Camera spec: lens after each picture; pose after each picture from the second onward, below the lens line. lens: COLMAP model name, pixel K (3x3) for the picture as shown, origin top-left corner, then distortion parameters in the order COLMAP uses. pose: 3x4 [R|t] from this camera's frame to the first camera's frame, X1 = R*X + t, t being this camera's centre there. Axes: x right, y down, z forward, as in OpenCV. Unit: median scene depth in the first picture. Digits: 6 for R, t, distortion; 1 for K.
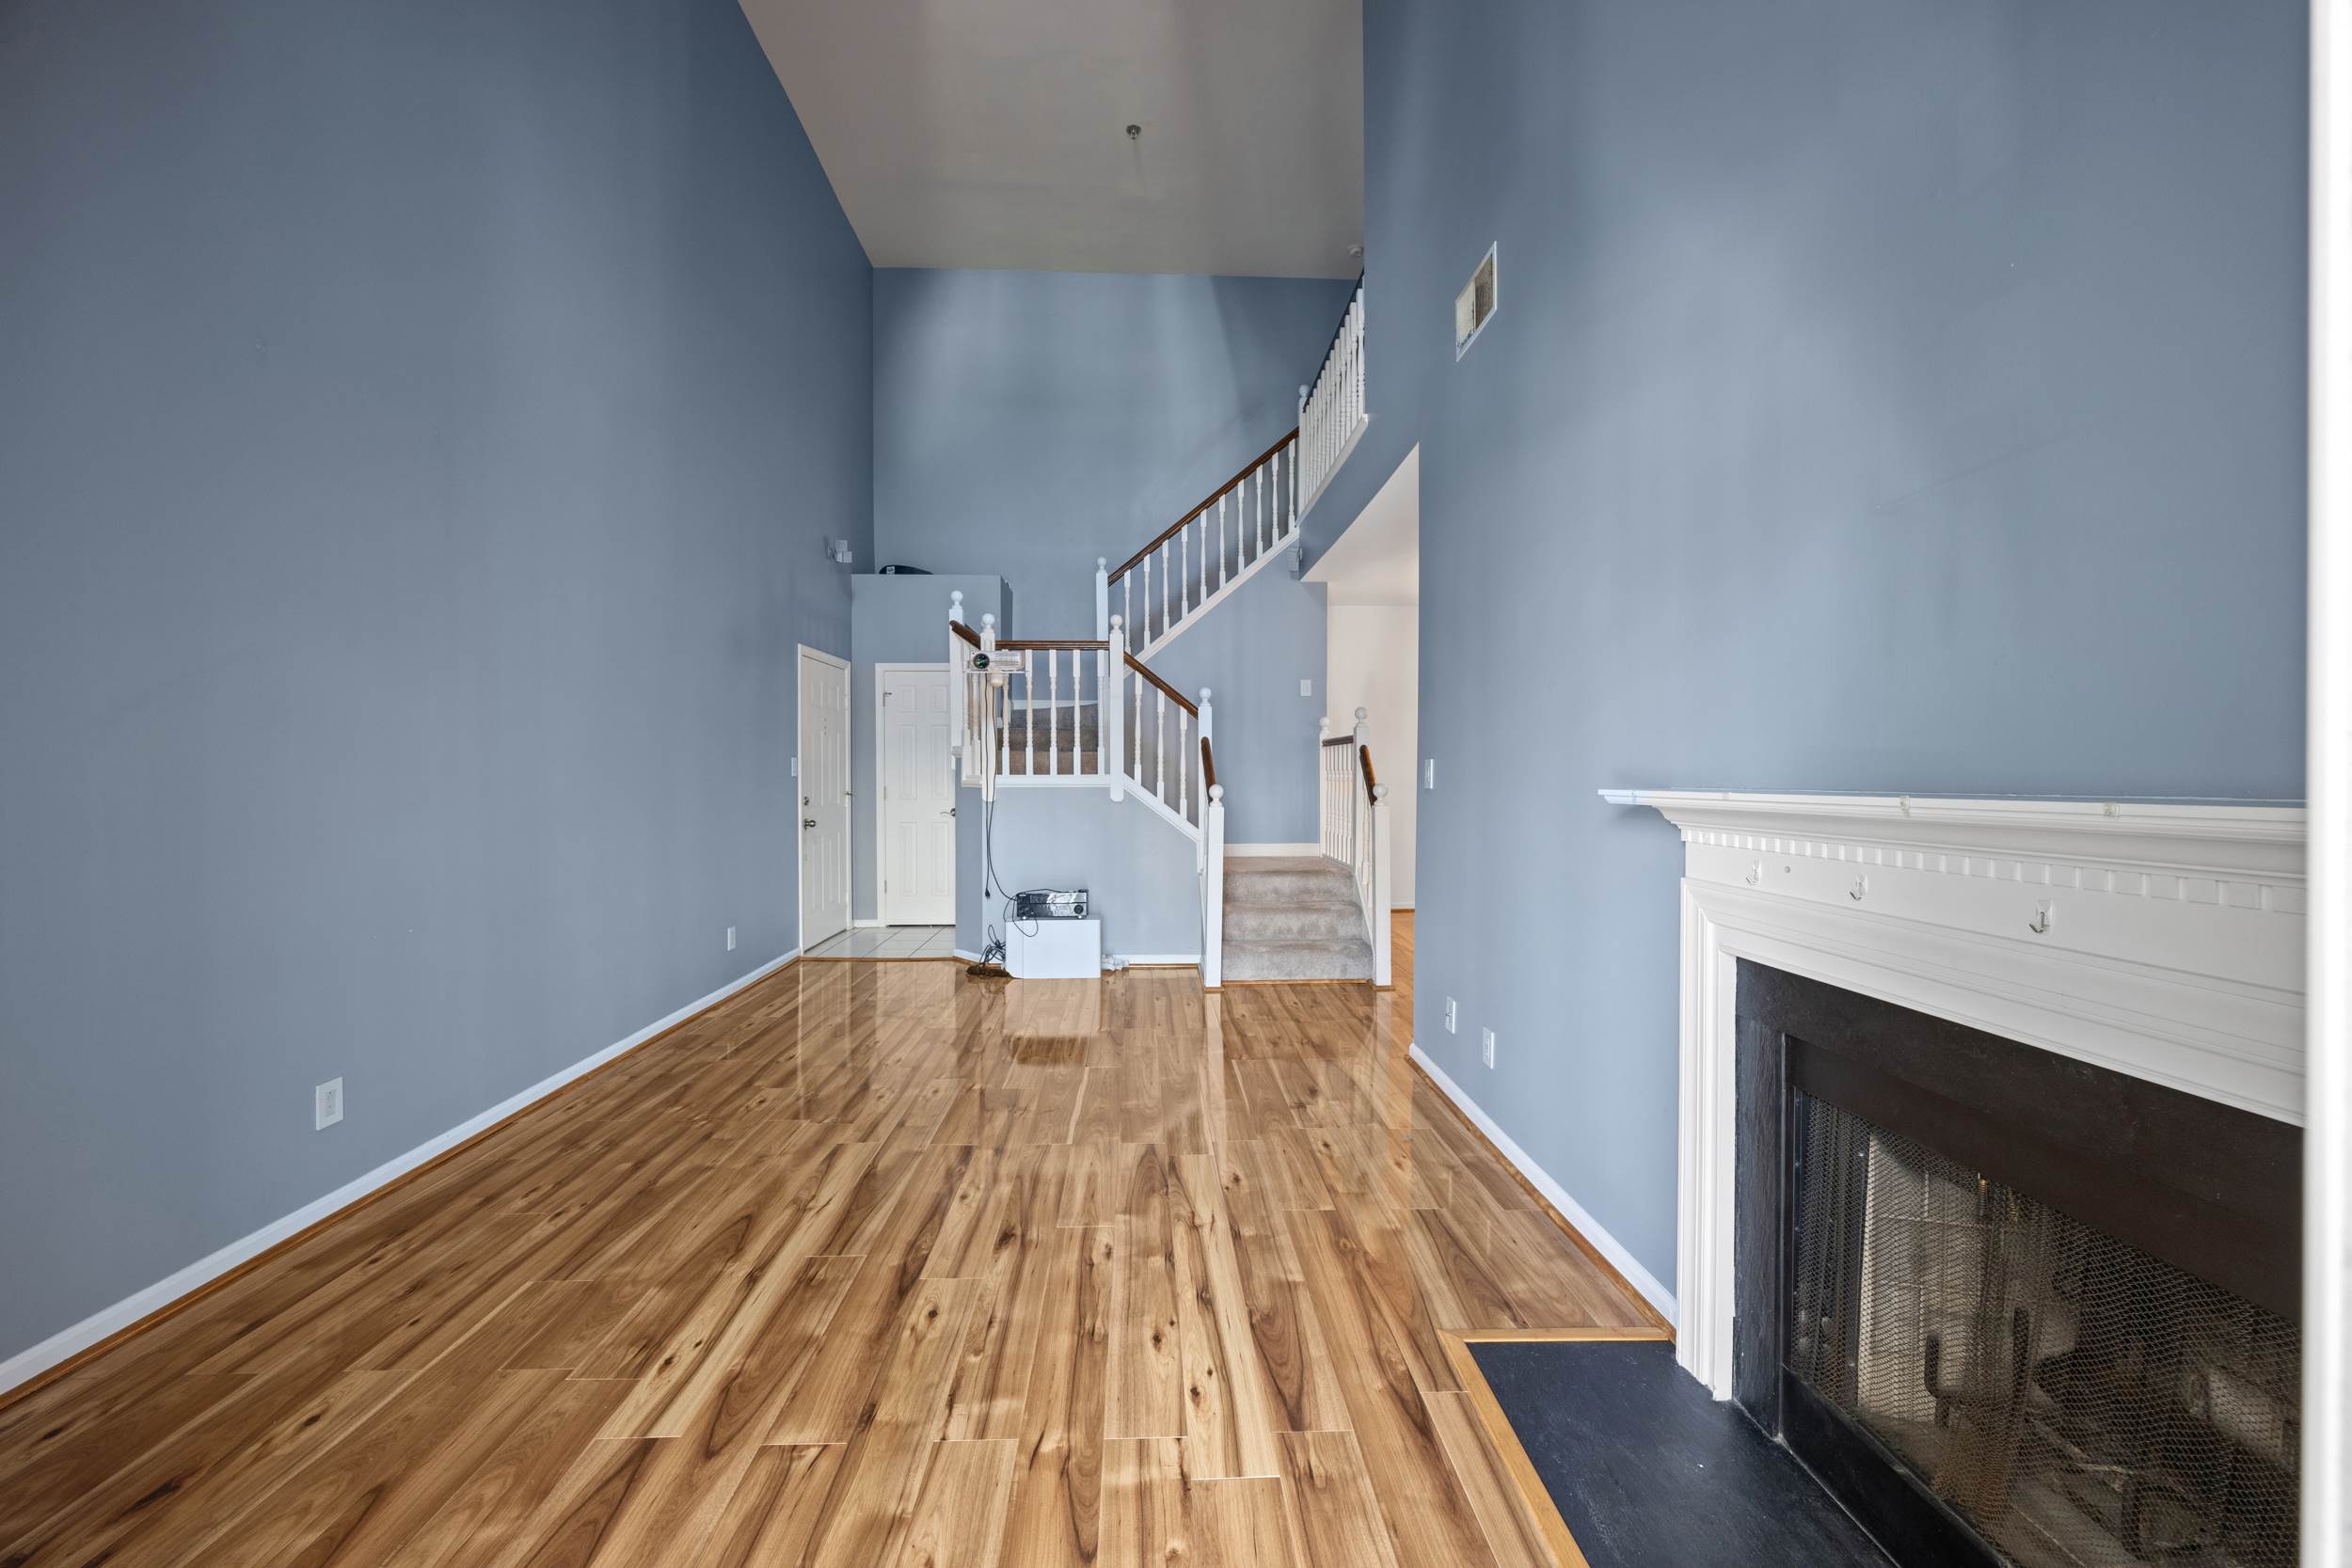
lens RADIAL K [[925.2, 0, 1174.5], [0, 925.2, 780.6], [0, 0, 1]] dist [-0.003650, -0.000347]
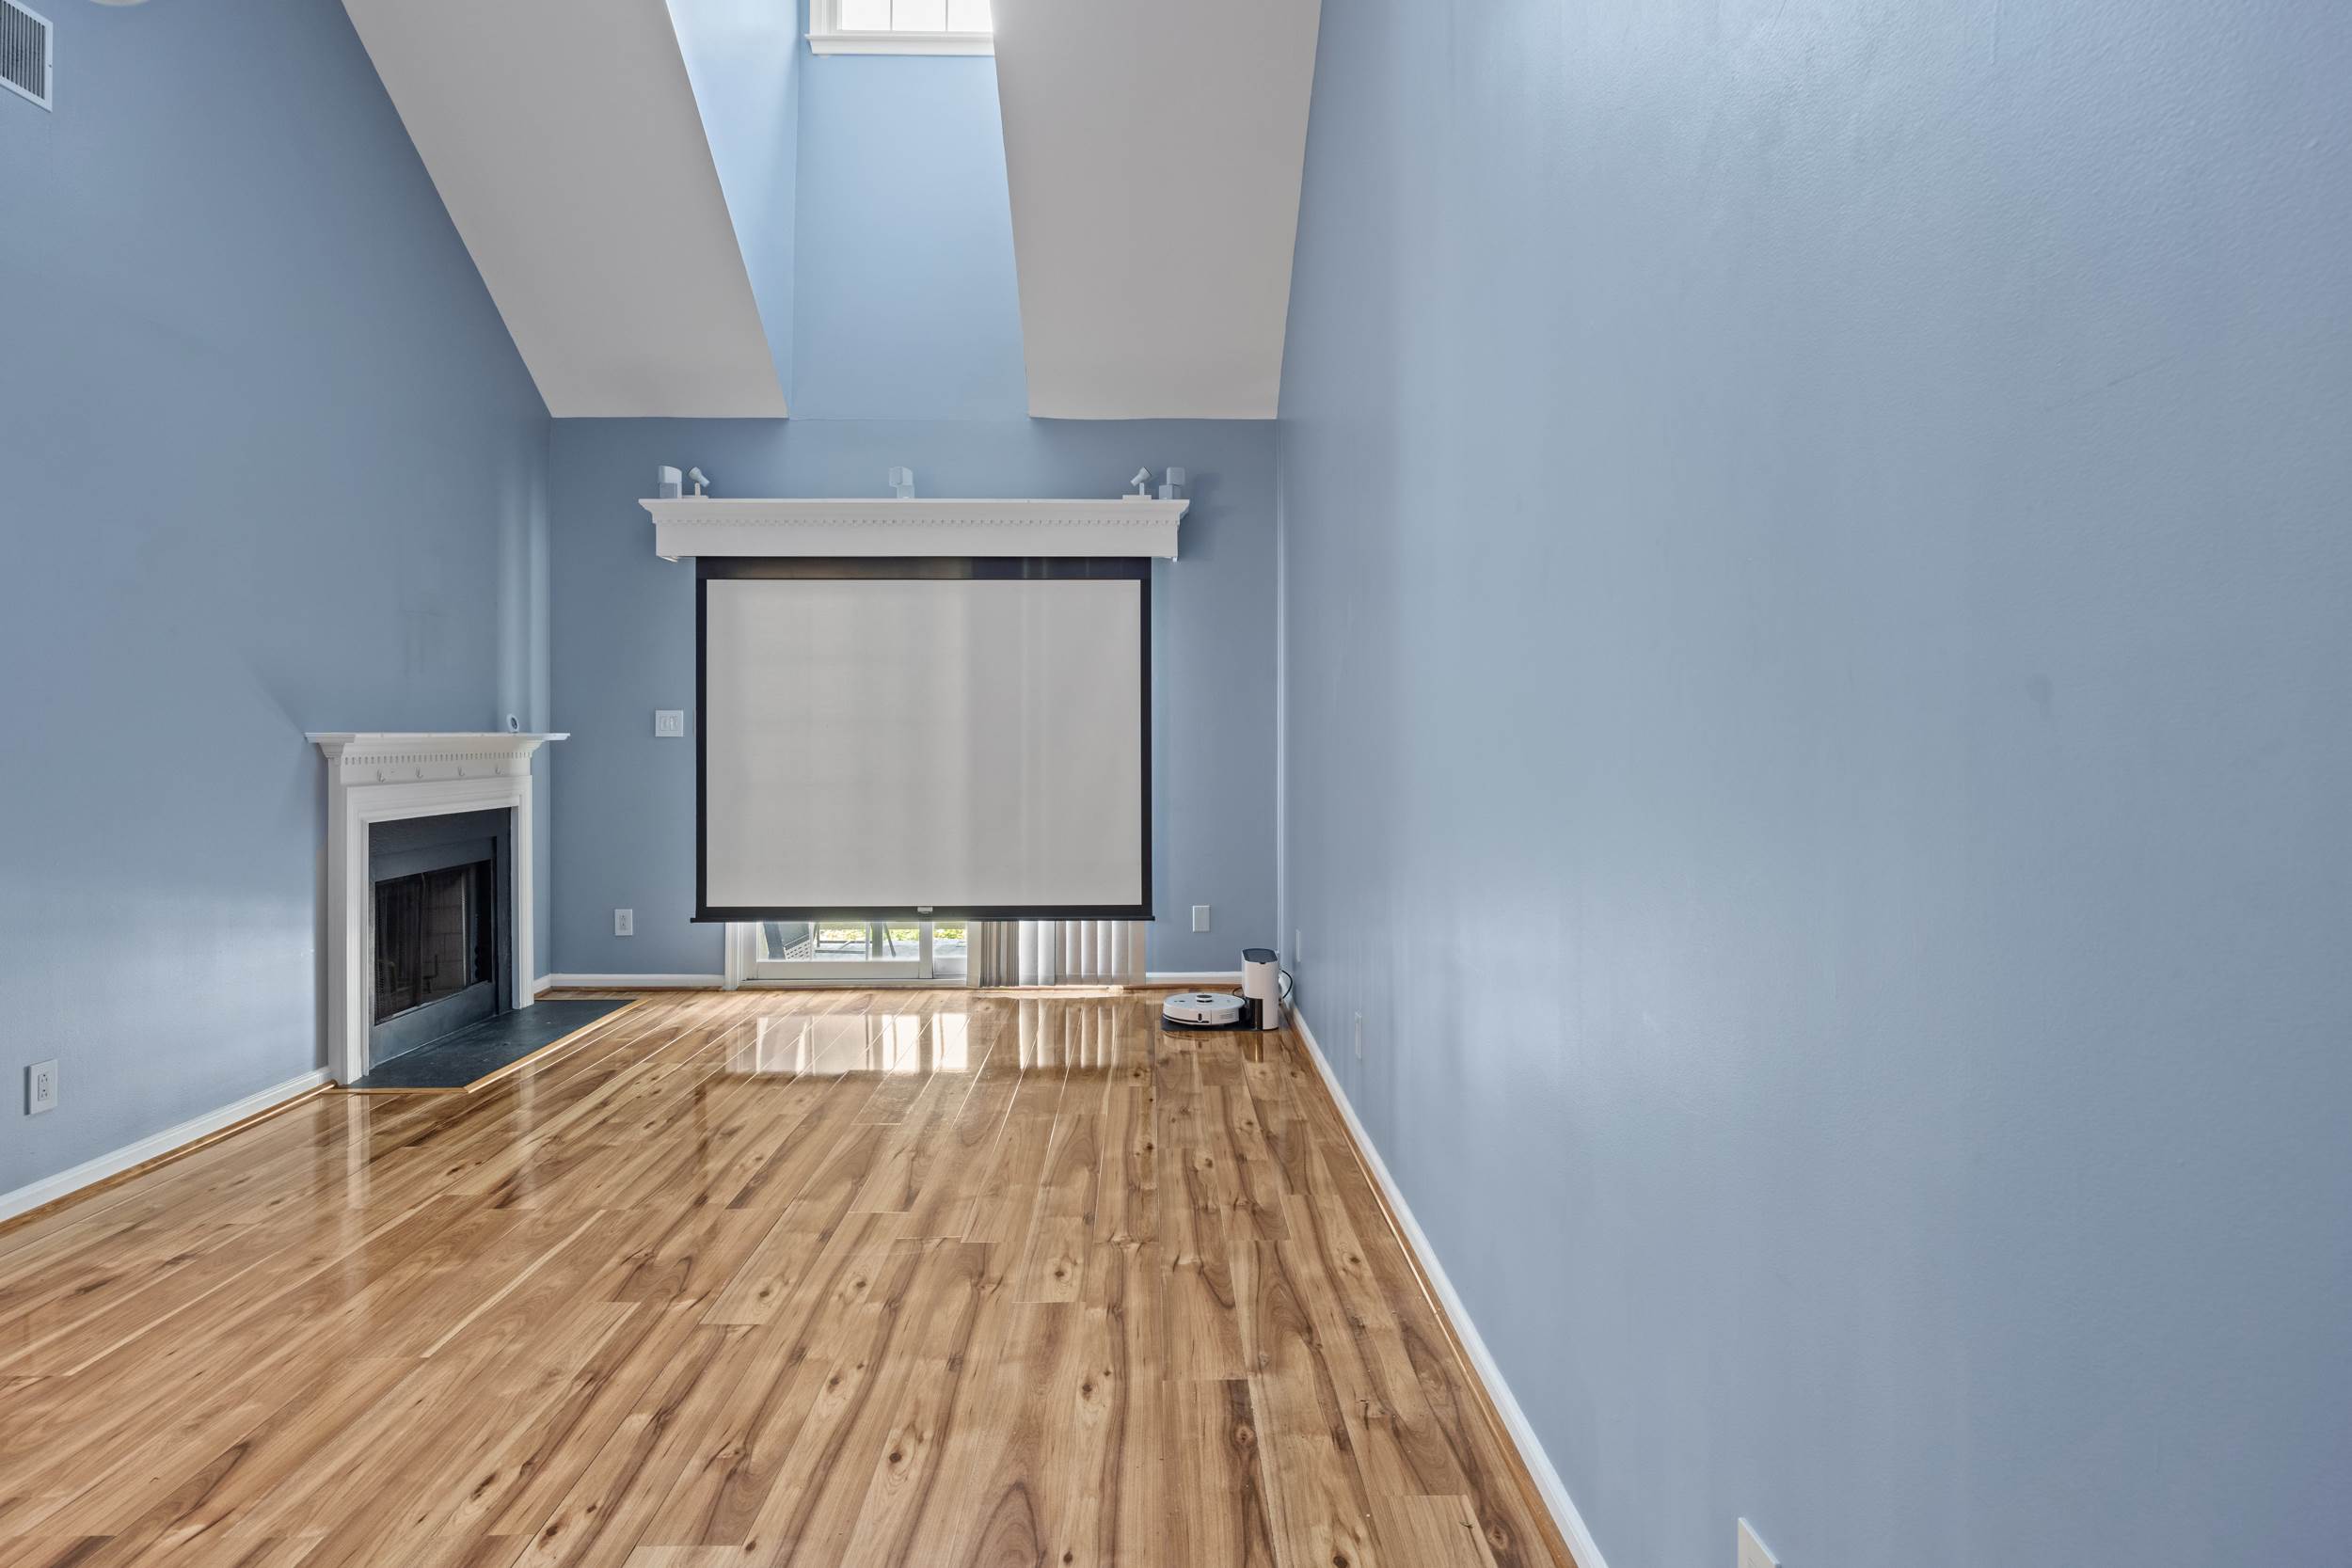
lens RADIAL K [[1290.6, 0, 1176.5], [0, 1290.6, 770.9], [0, 0, 1]] dist [0.001419, 0.000340]
pose [[-0.999923, -0.003810, 0.011799, -0.591341], [-0.003407, 0.999417, 0.033970, -0.005117], [-0.011921, 0.033928, -0.999353, 2.027954]]
